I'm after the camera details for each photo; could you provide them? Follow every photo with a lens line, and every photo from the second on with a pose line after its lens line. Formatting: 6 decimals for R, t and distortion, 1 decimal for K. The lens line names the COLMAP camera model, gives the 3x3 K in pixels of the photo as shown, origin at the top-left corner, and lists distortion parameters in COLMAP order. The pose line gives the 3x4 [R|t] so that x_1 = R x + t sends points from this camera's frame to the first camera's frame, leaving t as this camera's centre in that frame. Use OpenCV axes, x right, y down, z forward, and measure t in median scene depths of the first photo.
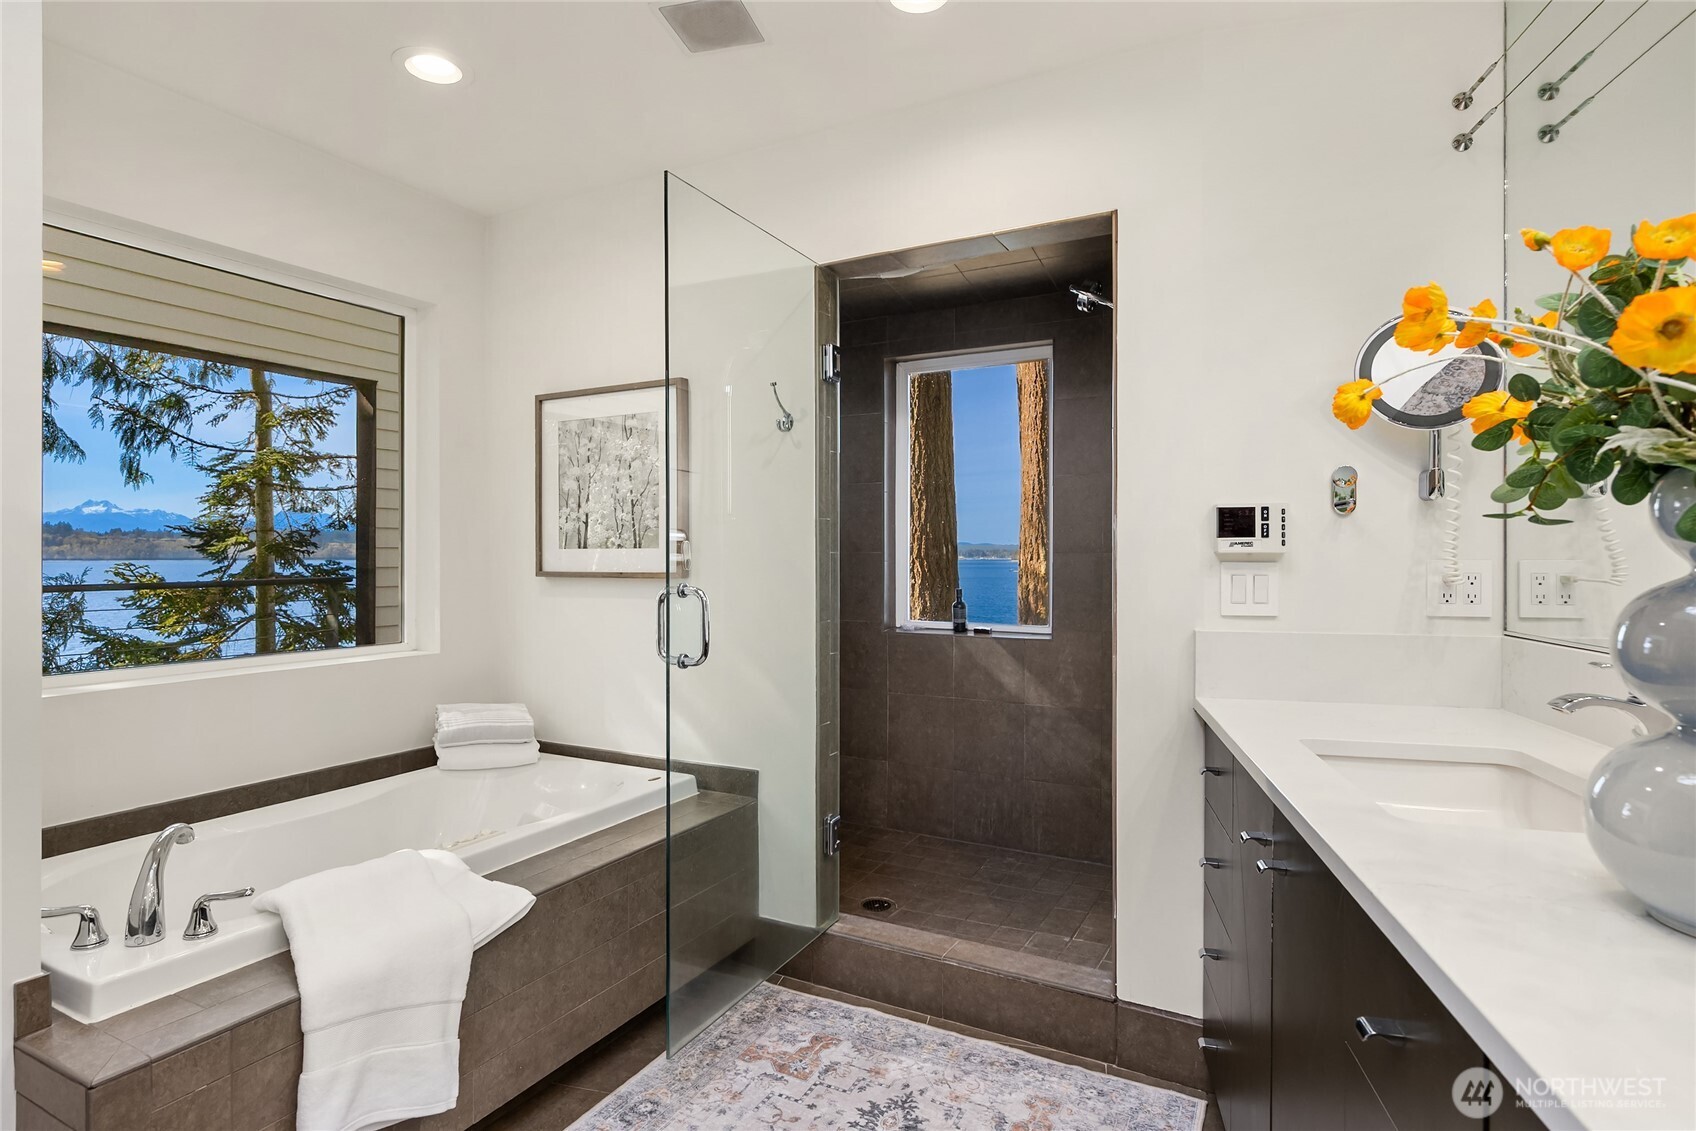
lens RADIAL K [[901.3, 0, 840.5], [0, 901.3, 549.6], [0, 0, 1]] dist [-0.002574, -0.002615]
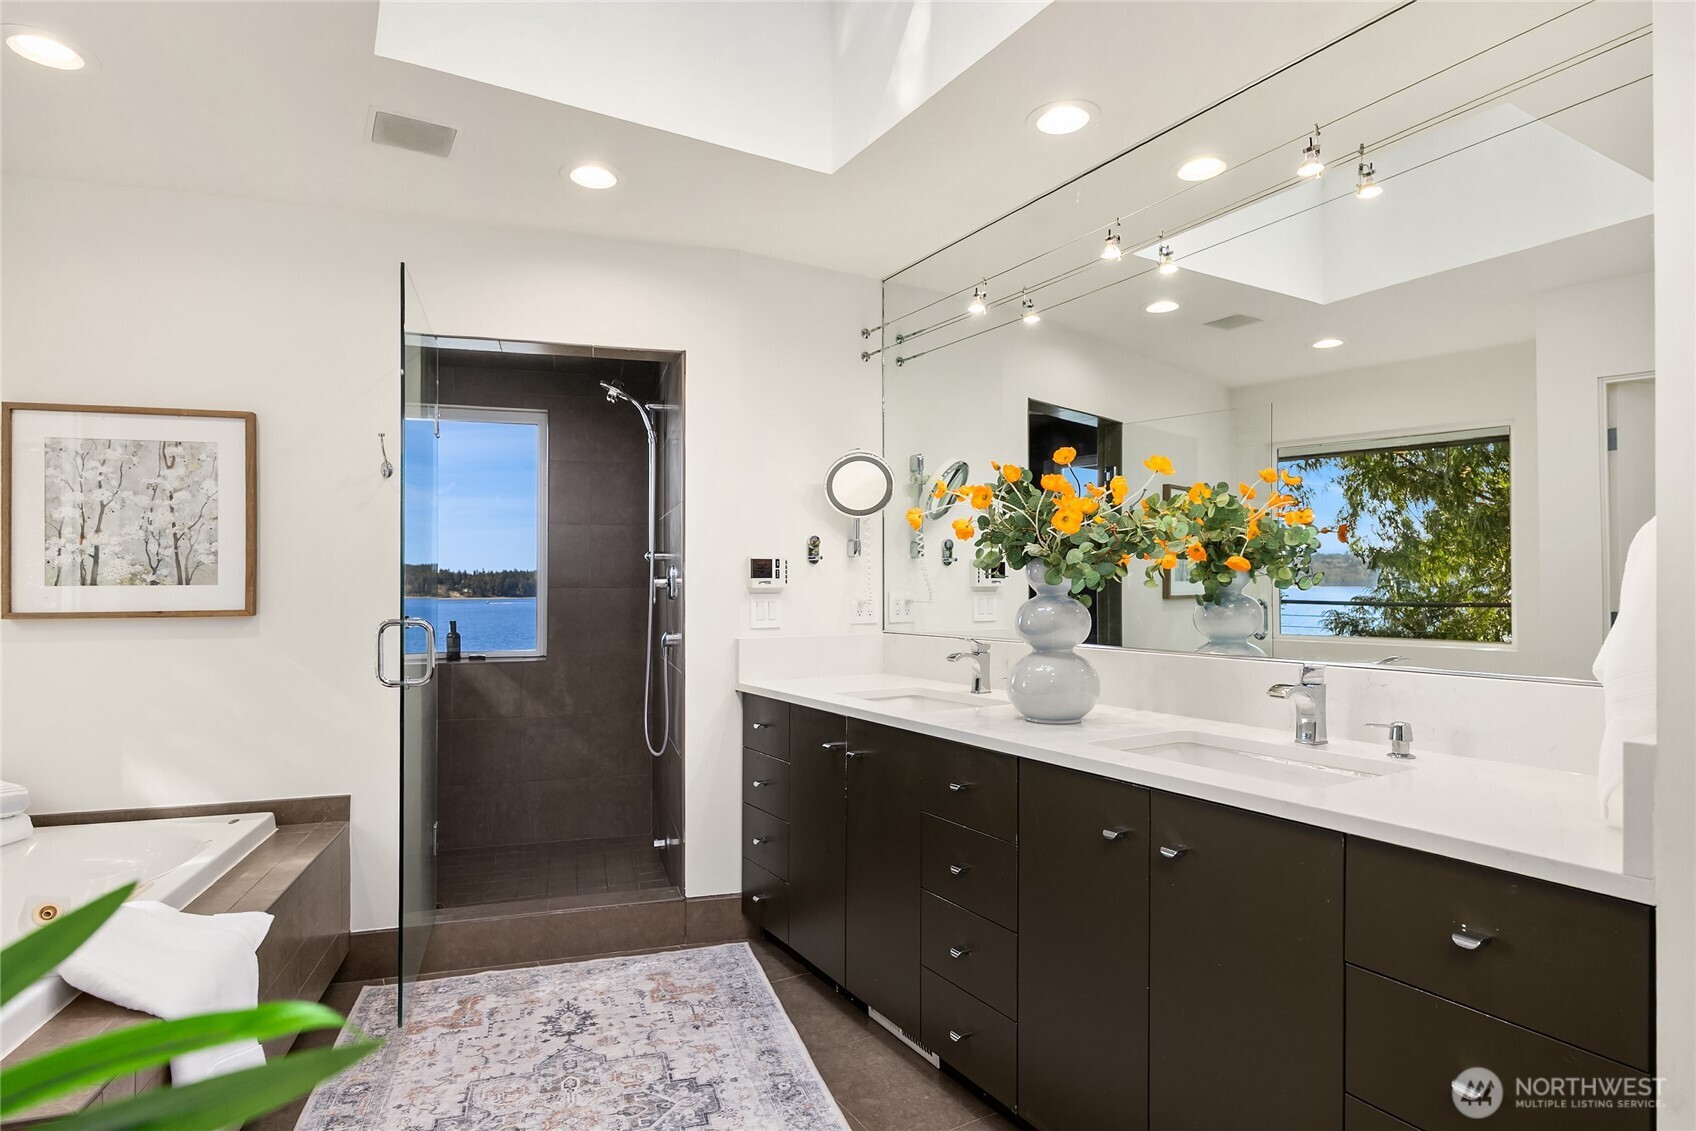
lens RADIAL K [[901.3, 0, 854.8], [0, 901.3, 573.8], [0, 0, 1]] dist [-0.002574, -0.002615]
pose [[0.696238, 0.006637, 0.717780, -0.524633], [0.000191, 0.999955, -0.009432, -0.005645], [-0.717811, 0.006704, 0.696206, -0.195168]]
